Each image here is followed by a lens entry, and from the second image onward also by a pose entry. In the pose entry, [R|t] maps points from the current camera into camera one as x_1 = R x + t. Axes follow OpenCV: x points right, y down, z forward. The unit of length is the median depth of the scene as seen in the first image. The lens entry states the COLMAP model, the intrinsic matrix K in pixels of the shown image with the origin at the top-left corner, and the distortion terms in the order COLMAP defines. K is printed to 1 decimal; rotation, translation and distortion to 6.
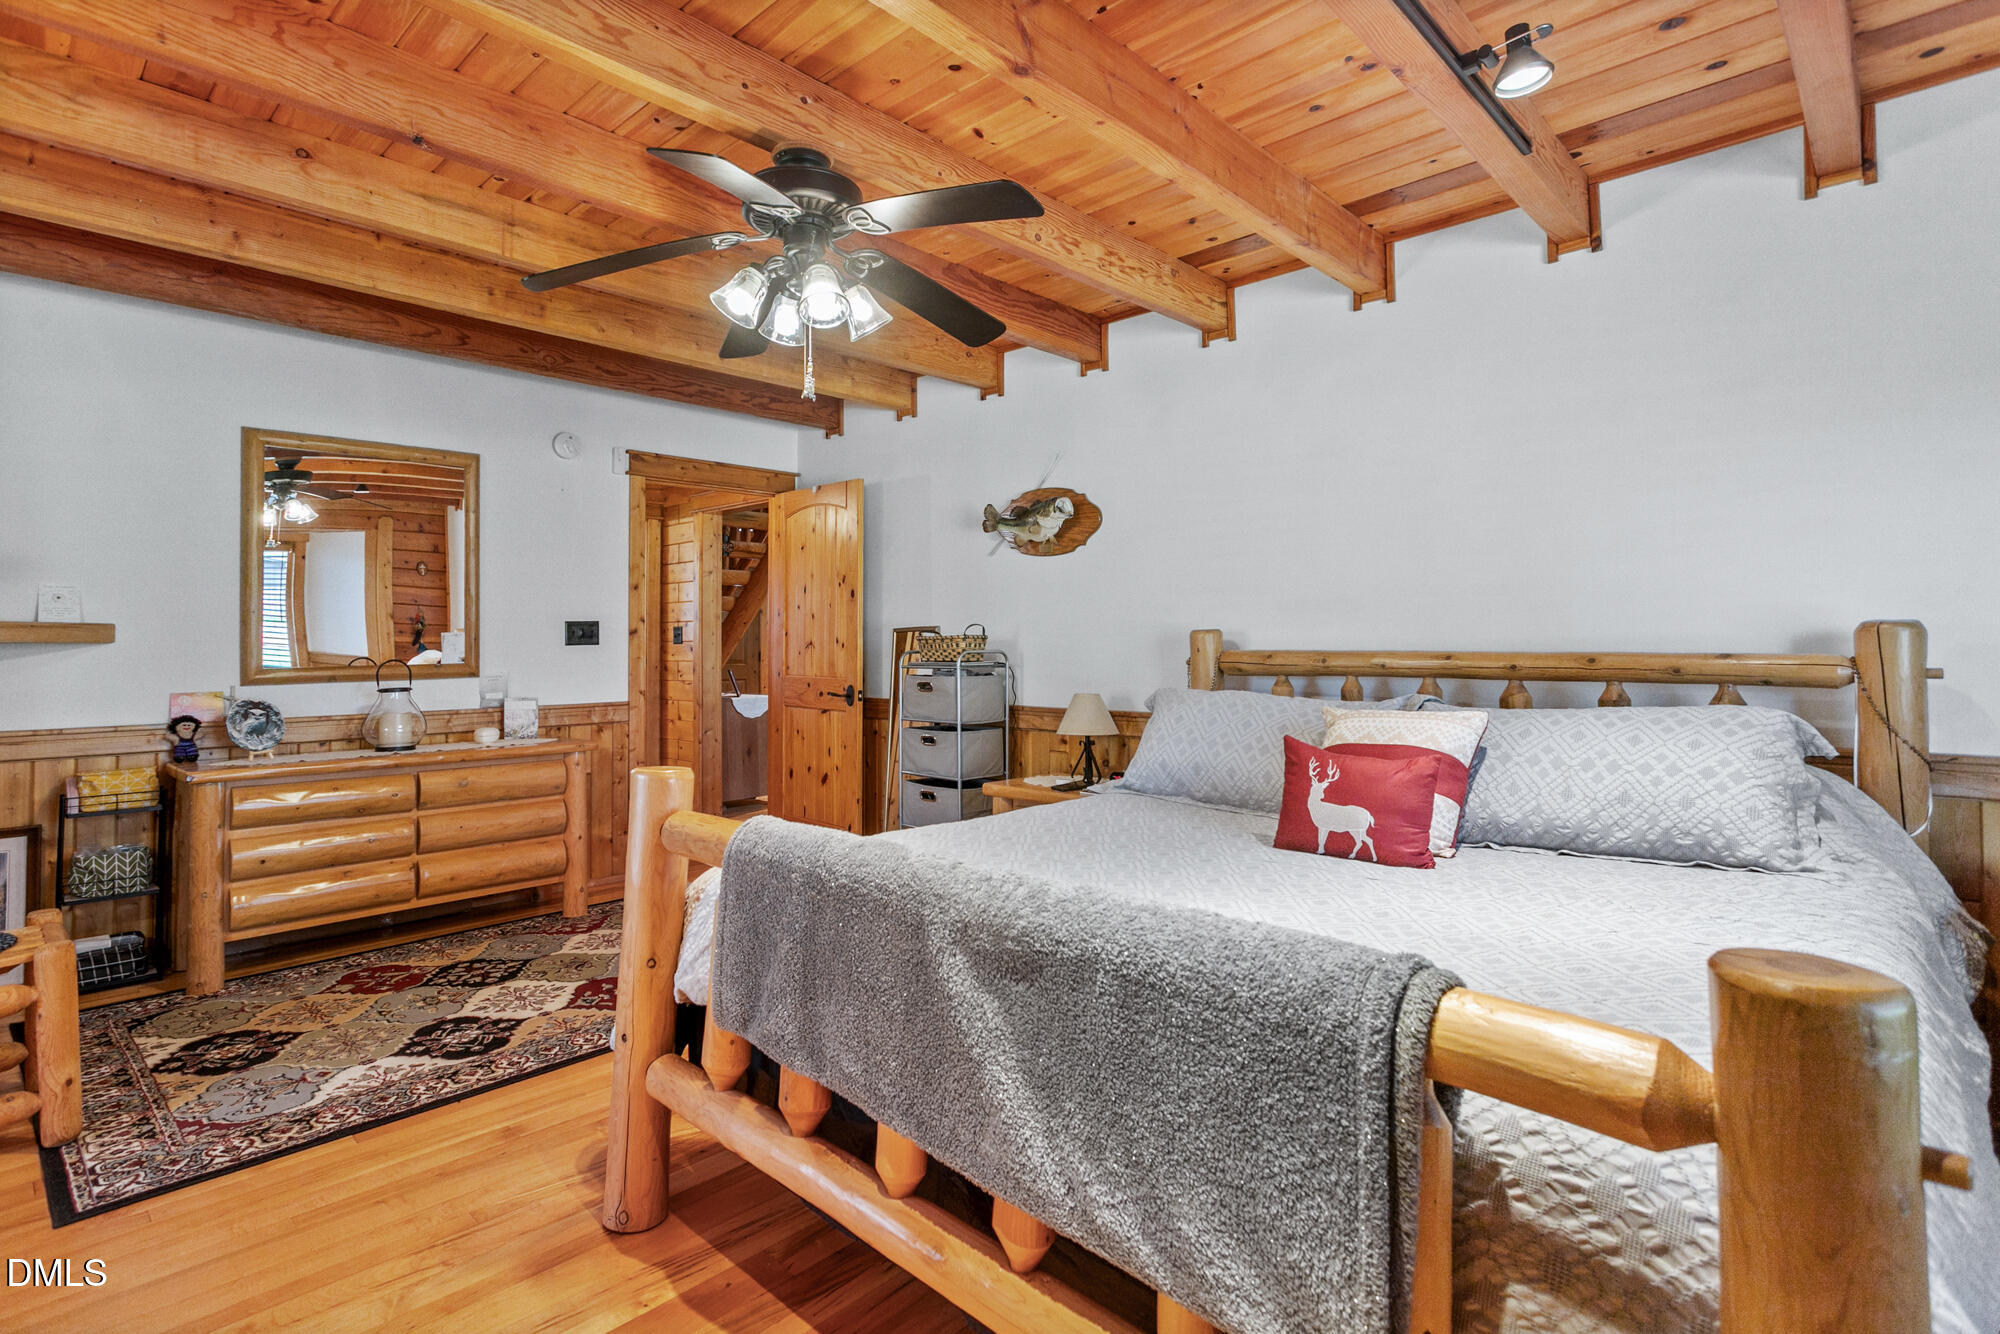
lens RADIAL K [[970.1, 0, 1000.6], [0, 970.1, 629.1], [0, 0, 1]] dist [0.000355, 0.000053]
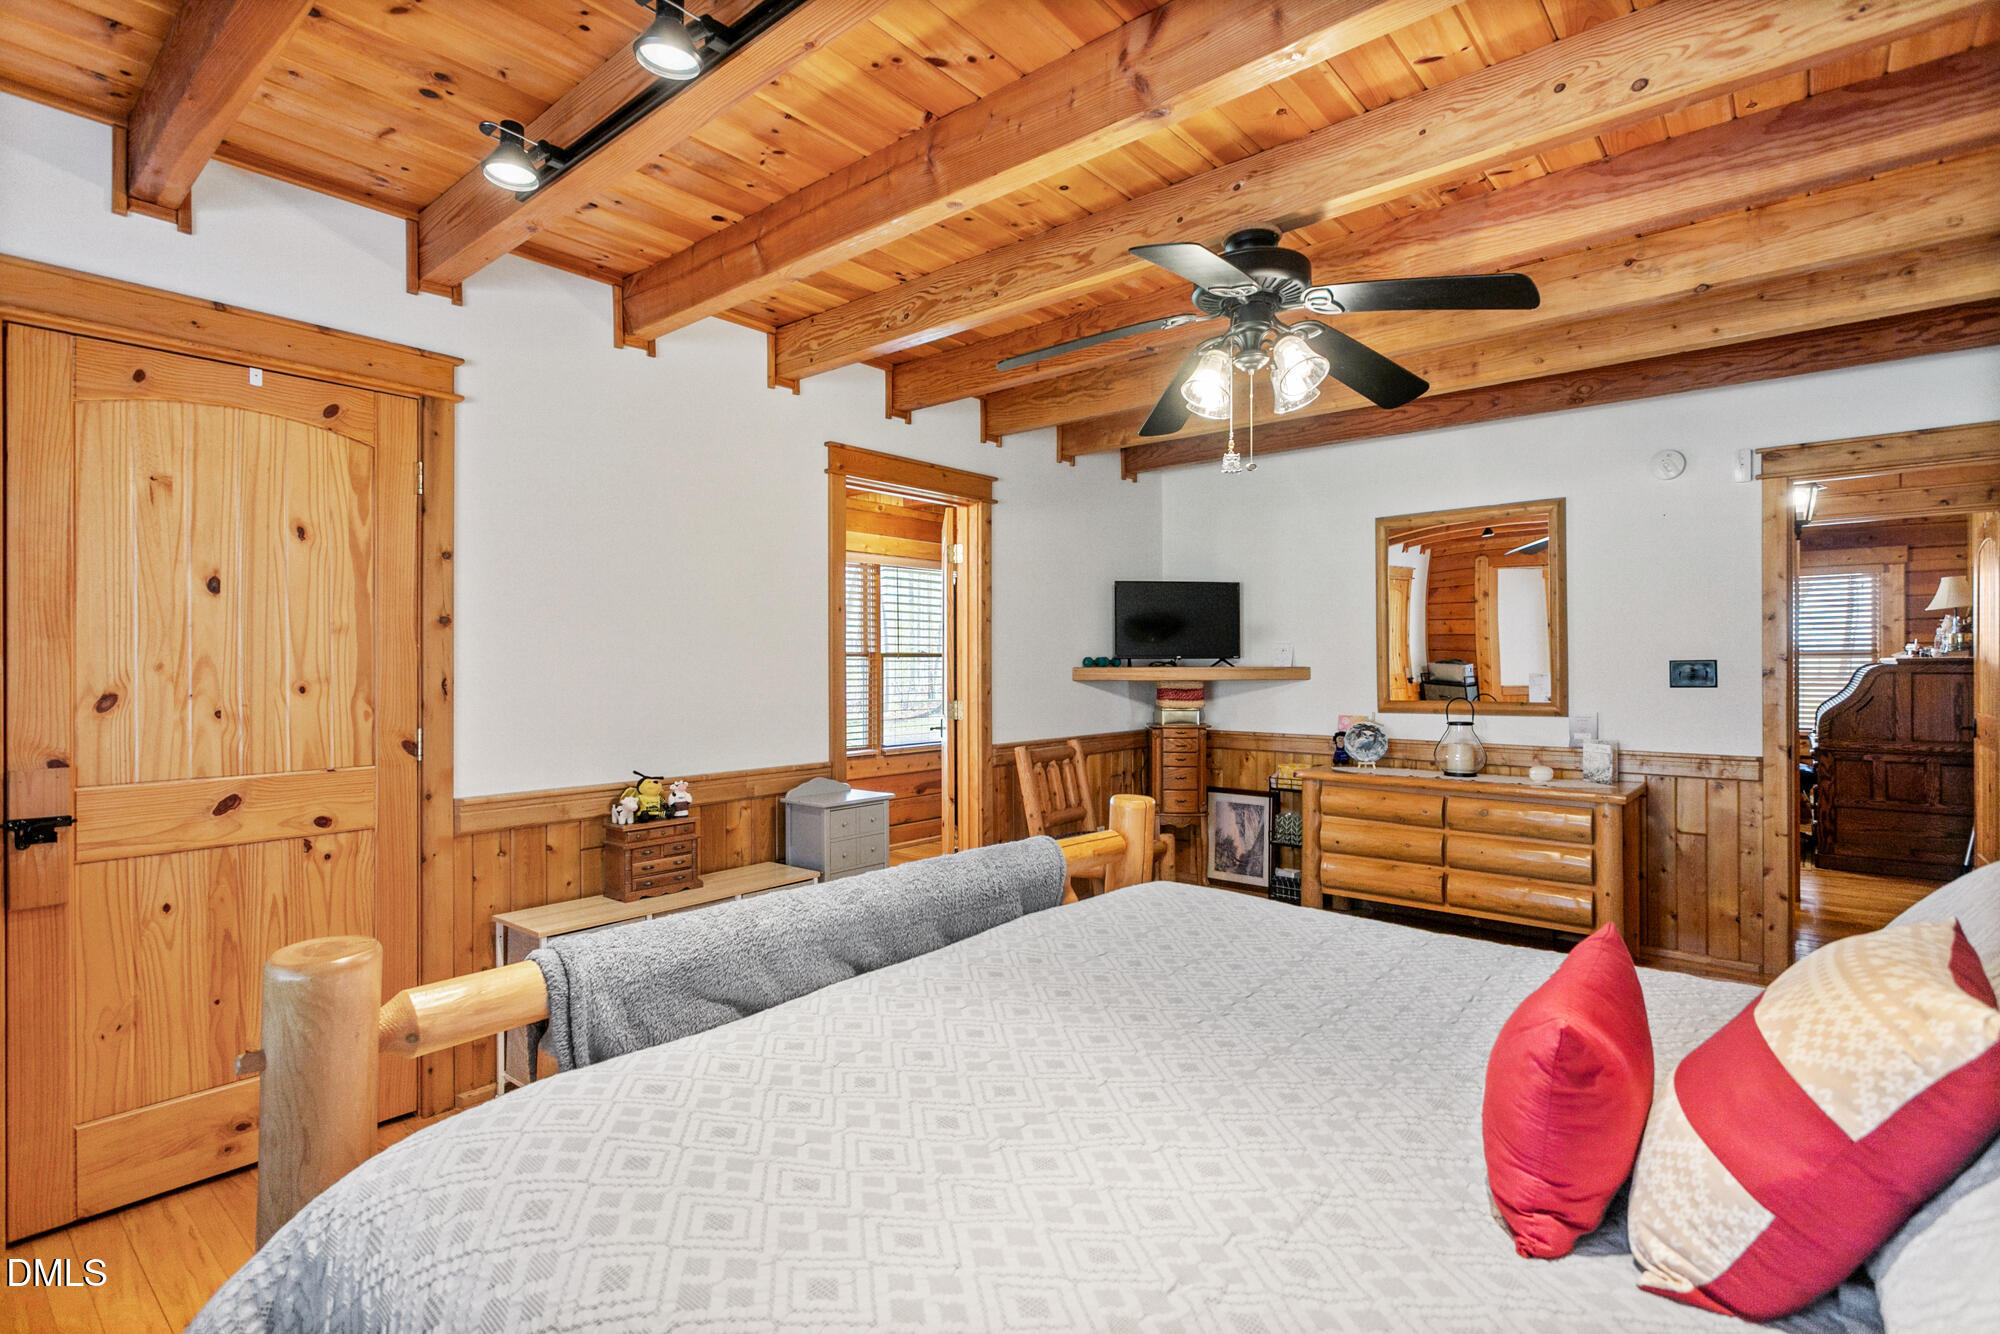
lens RADIAL K [[949.8, 0, 1000.0], [0, 949.8, 667.0], [0, 0, 1]] dist [0.001259, 0.000393]
pose [[0.066421, 0.006327, -0.997772, 0.471994], [0.012546, 0.999896, 0.007175, -0.019611], [0.997713, -0.012995, 0.066334, 0.384814]]
